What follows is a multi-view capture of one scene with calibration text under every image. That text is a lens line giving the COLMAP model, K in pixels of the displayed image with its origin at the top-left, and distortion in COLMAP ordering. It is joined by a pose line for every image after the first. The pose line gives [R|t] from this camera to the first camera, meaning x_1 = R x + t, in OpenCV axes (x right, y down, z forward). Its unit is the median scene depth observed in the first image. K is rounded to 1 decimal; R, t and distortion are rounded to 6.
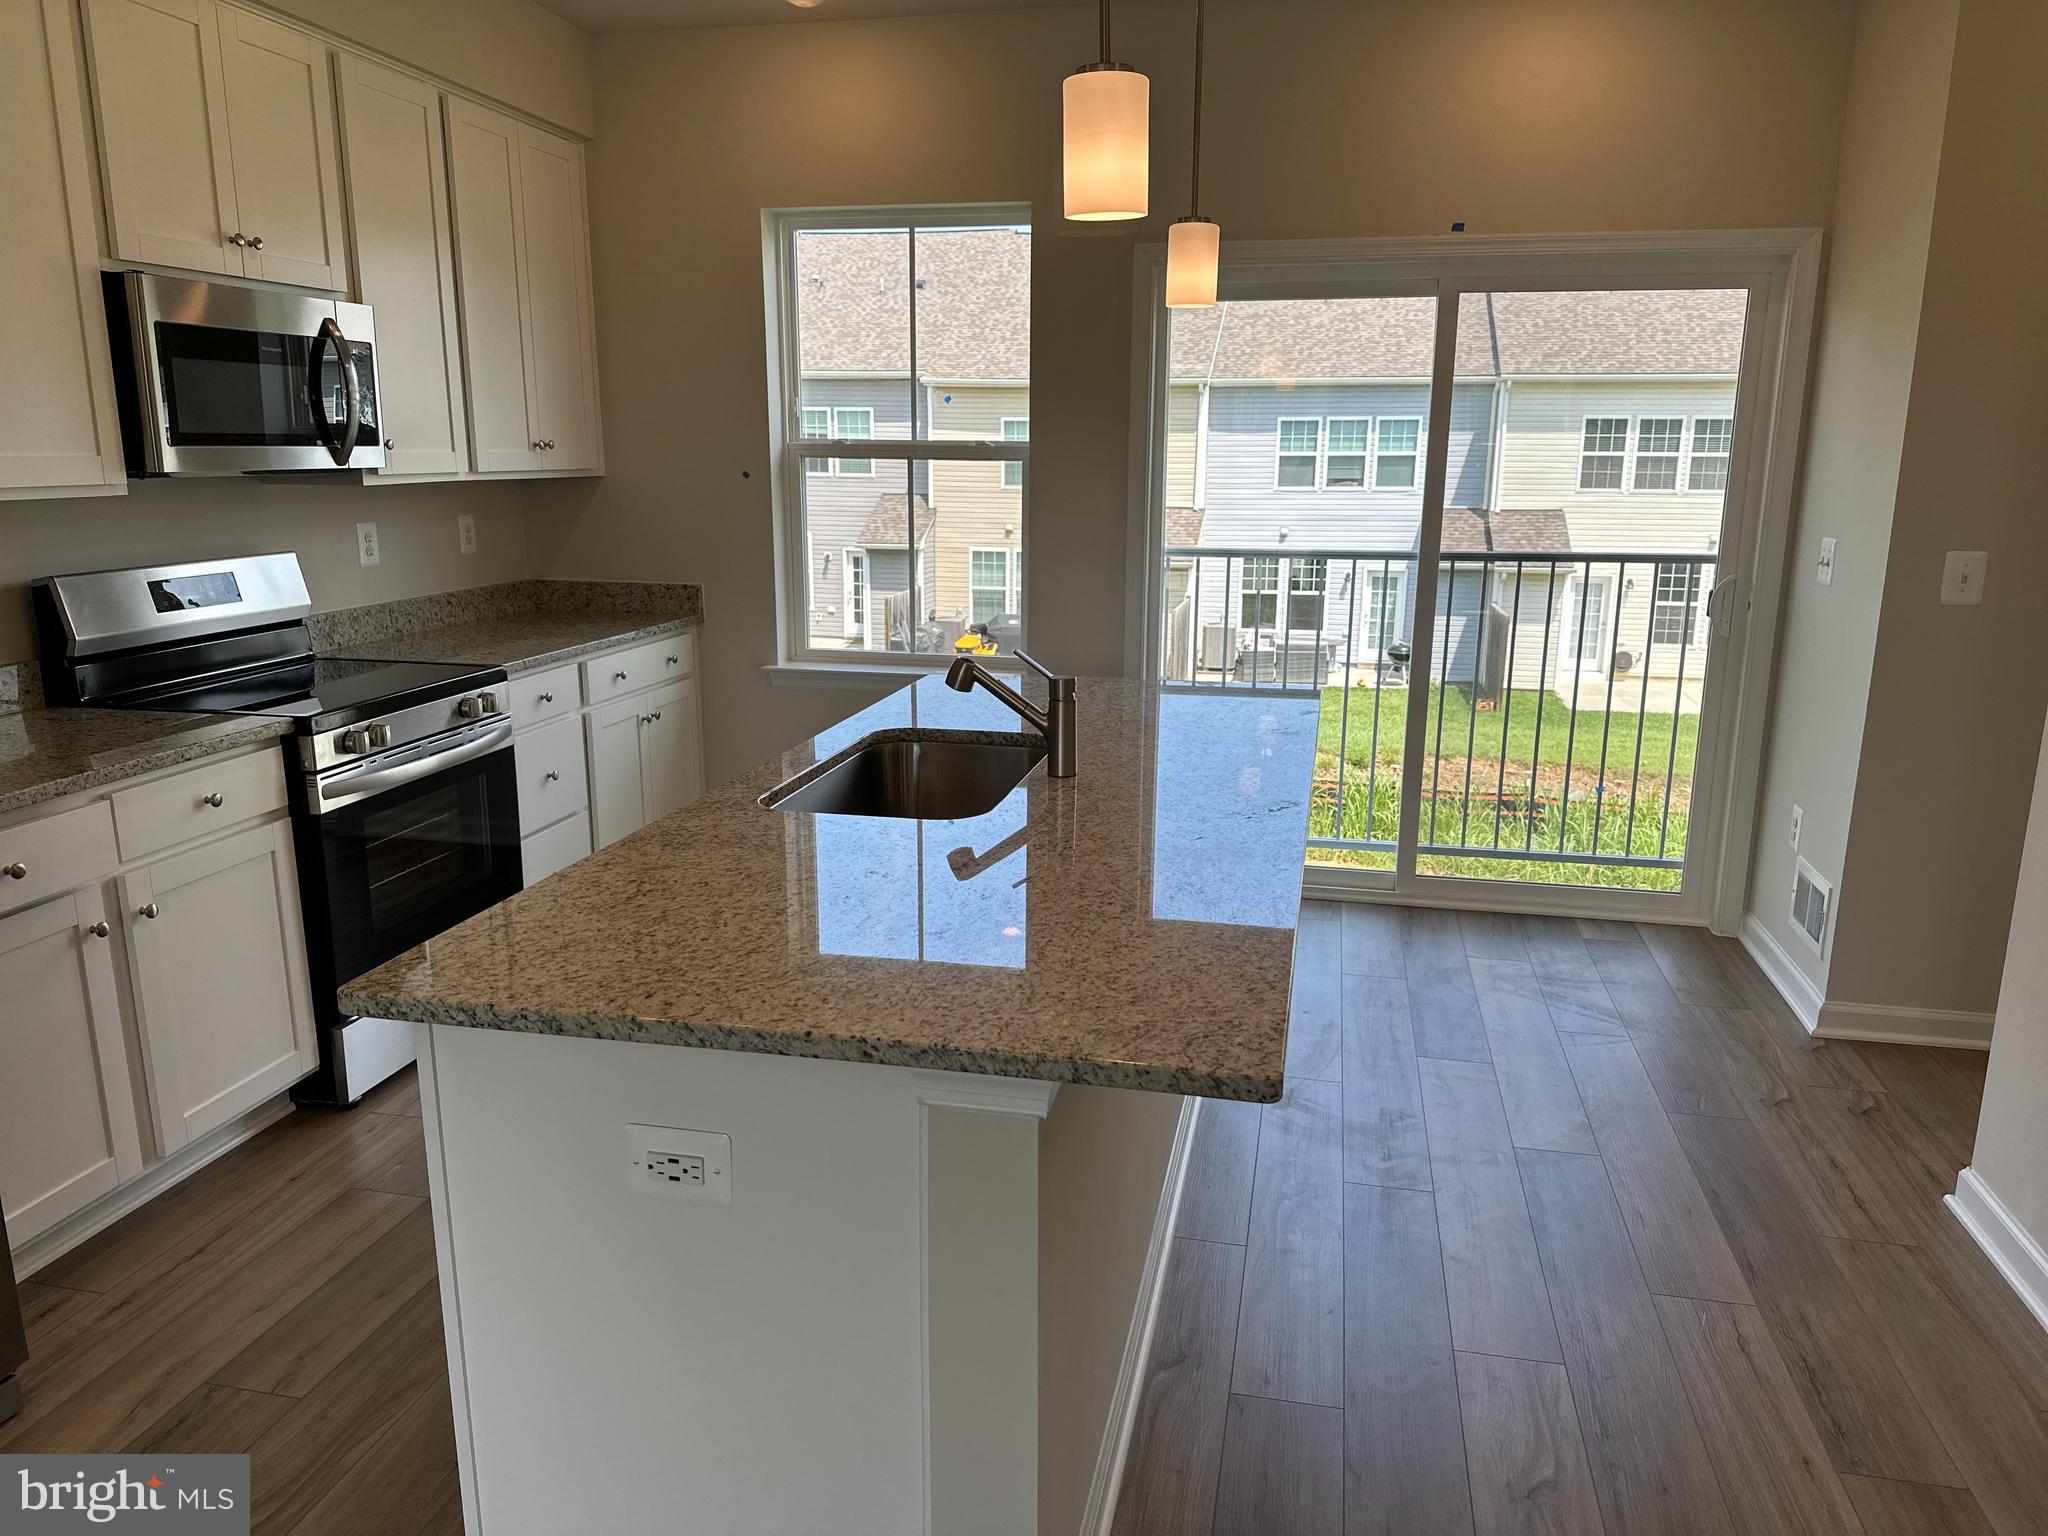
lens RADIAL K [[1451.7, 0, 1022.8], [0, 1451.7, 775.6], [0, 0, 1]] dist [0.079192, -0.093183]
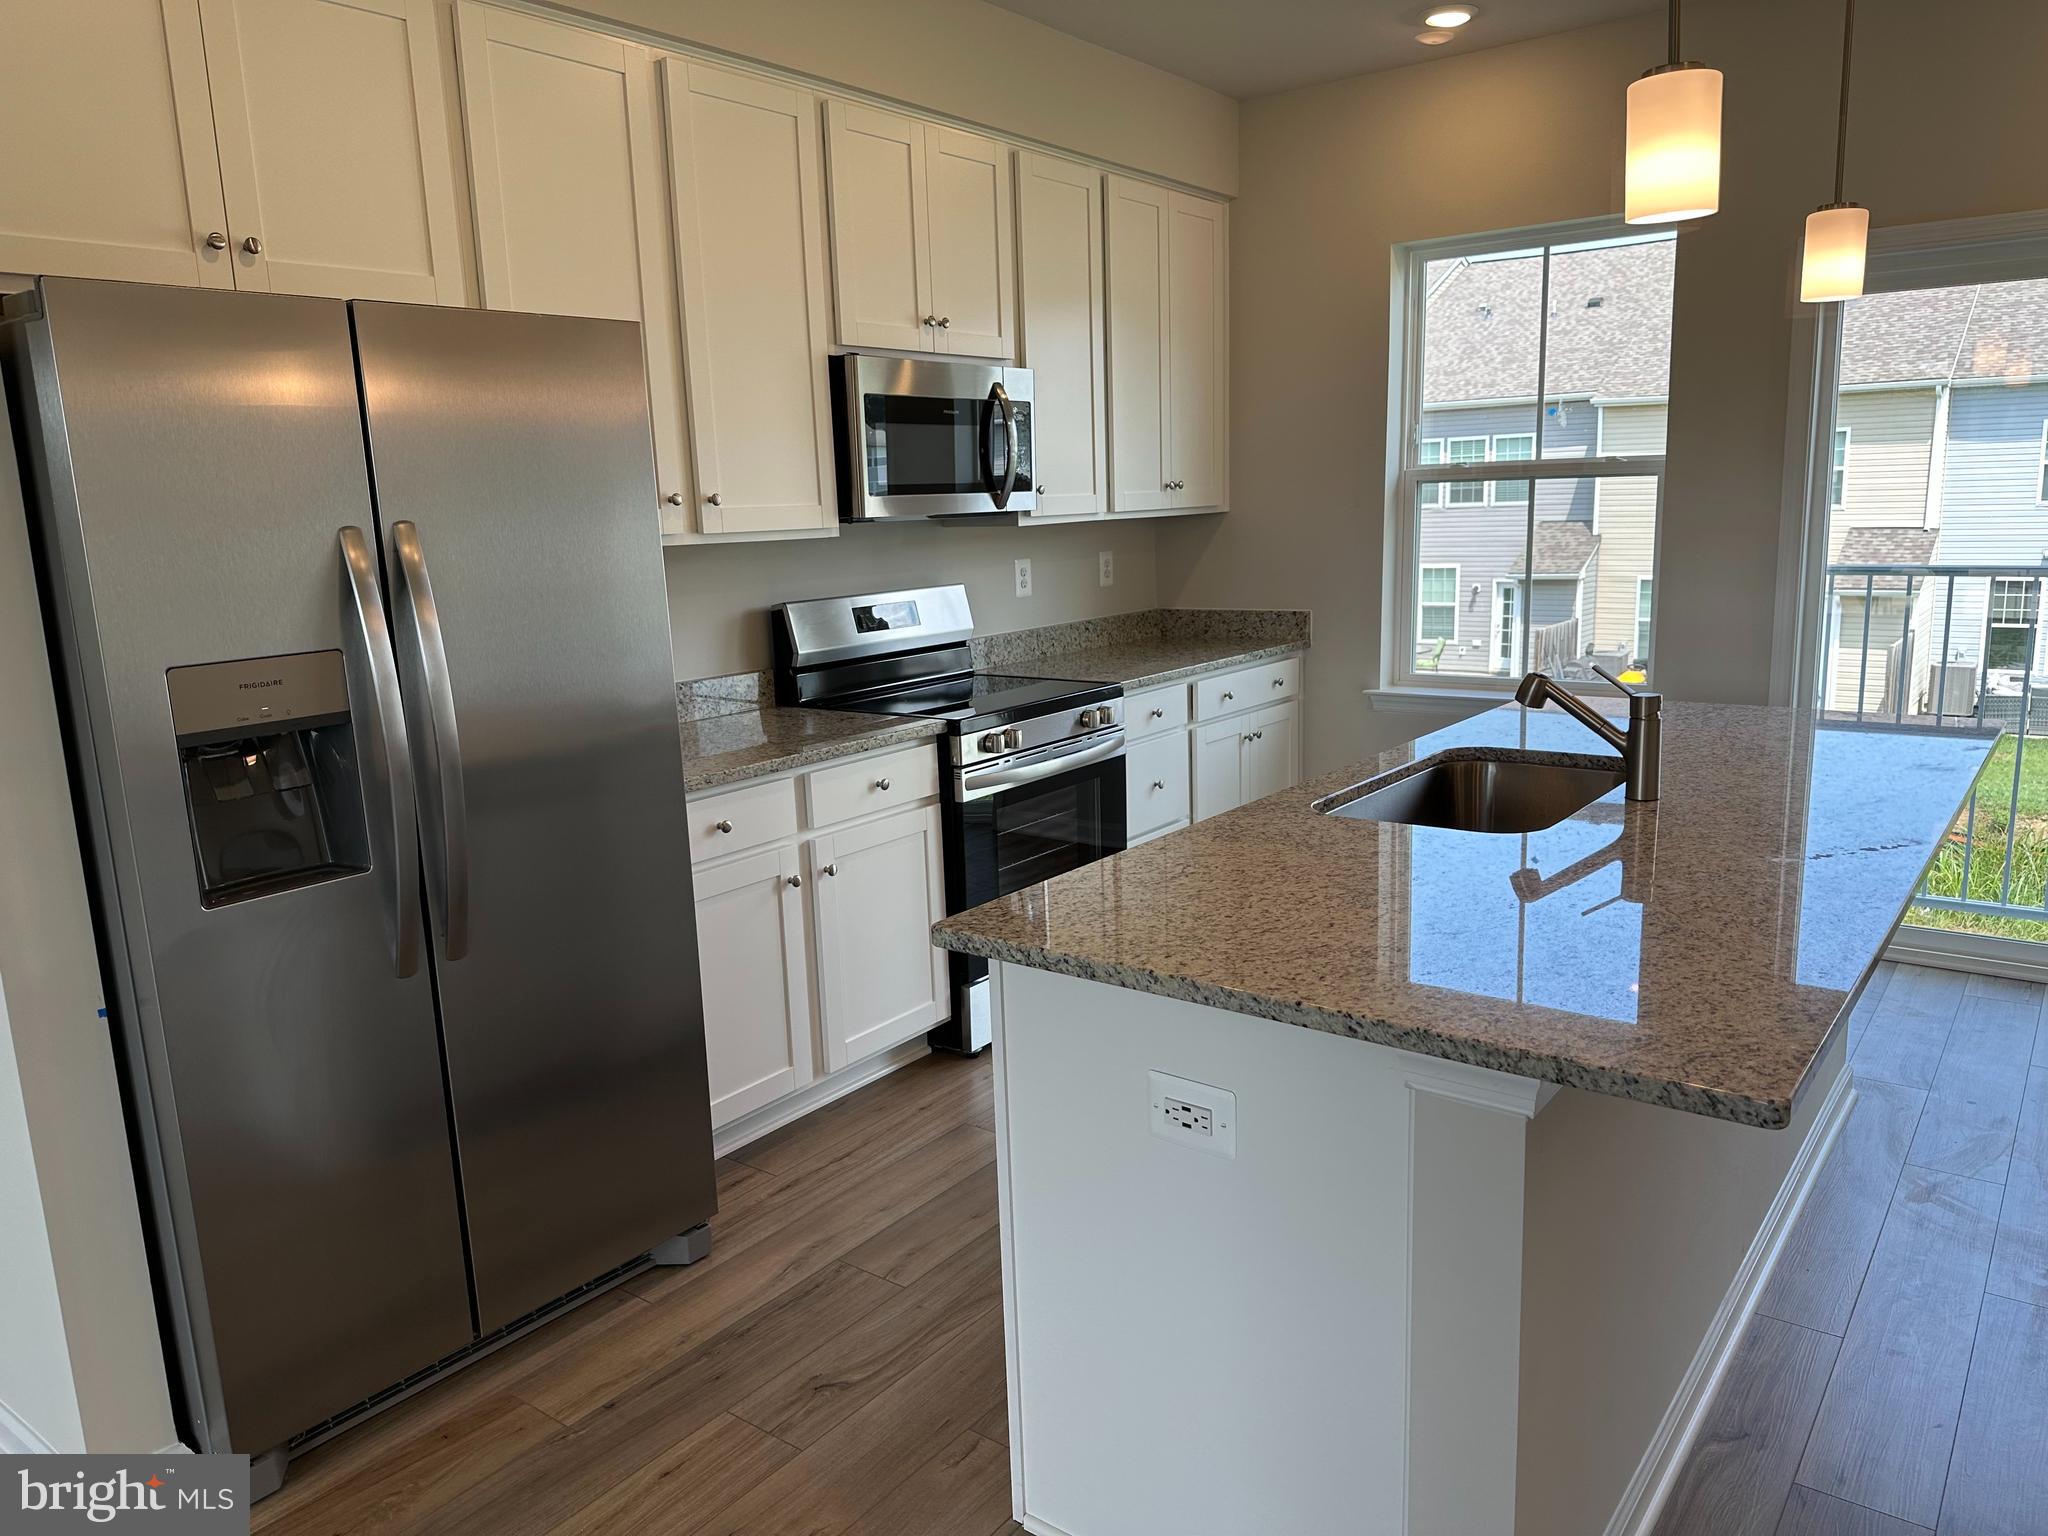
lens RADIAL K [[1445.5, 0, 1040.2], [0, 1445.5, 767.1], [0, 0, 1]] dist [0.188655, -0.281765]
pose [[0.909804, 0.043642, -0.412736, 0.058256], [-0.056764, 0.998196, -0.019578, 0.017069], [0.411137, 0.041240, 0.910640, -0.035496]]
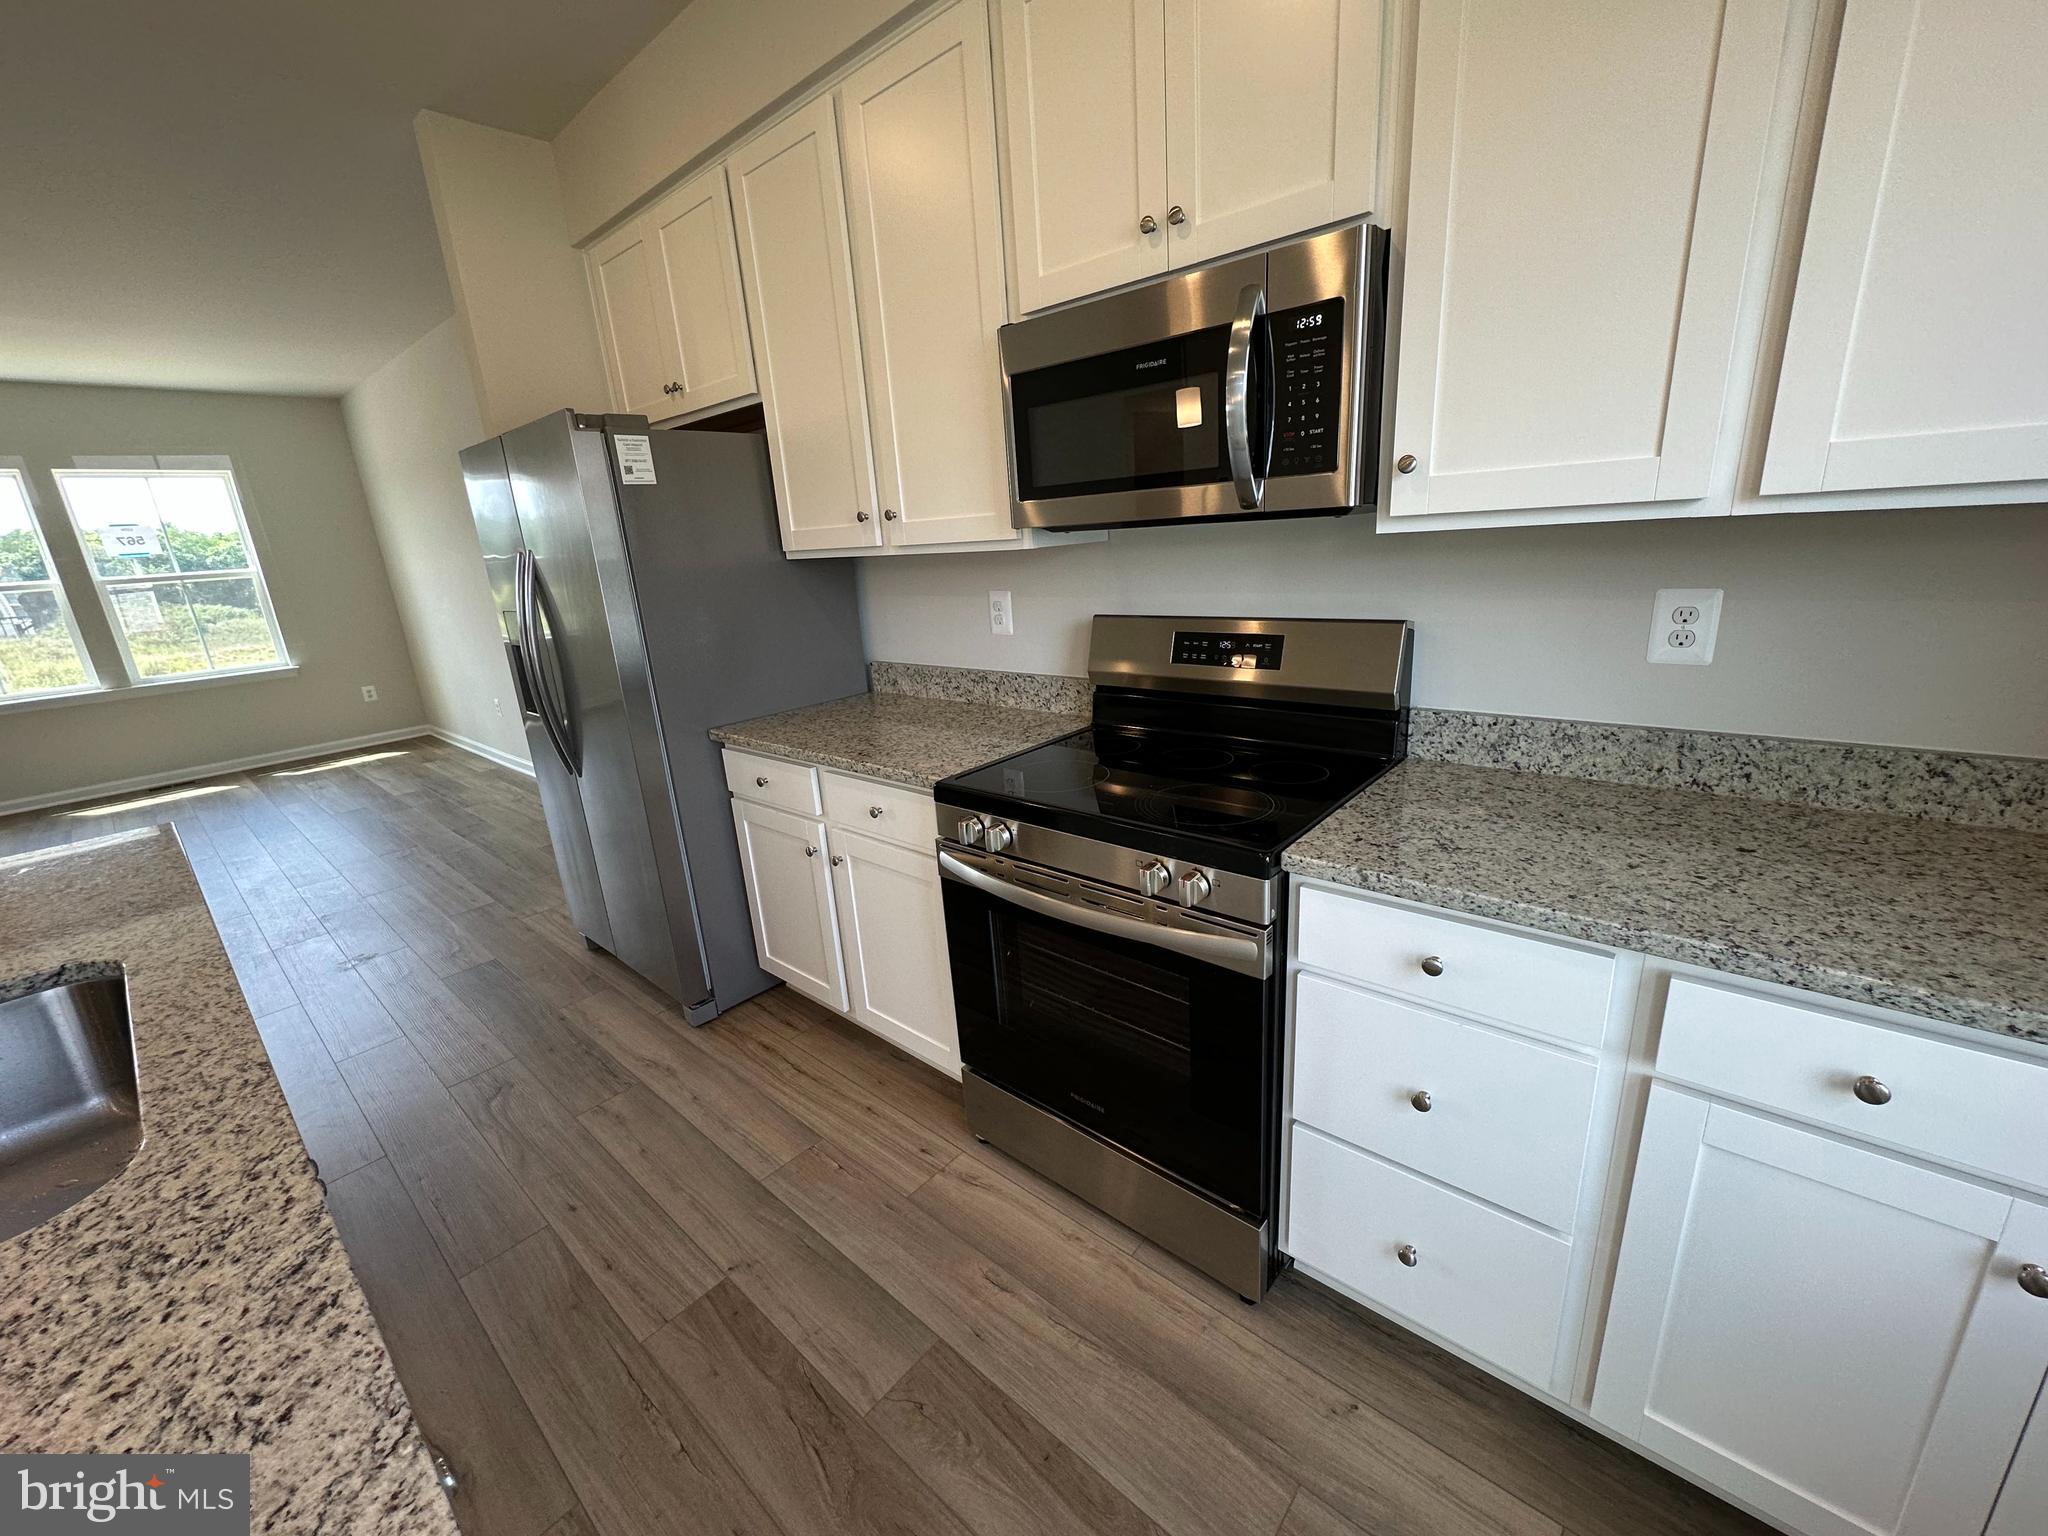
lens RADIAL K [[815.5, 0, 1023.6], [0, 815.5, 764.1], [0, 0, 1]] dist [0.000284, -0.000153]
pose [[-0.480816, 0.268854, -0.834586, -0.053097], [-0.136297, 0.917344, 0.374036, -0.253425], [0.866164, 0.293594, -0.404429, 1.215392]]
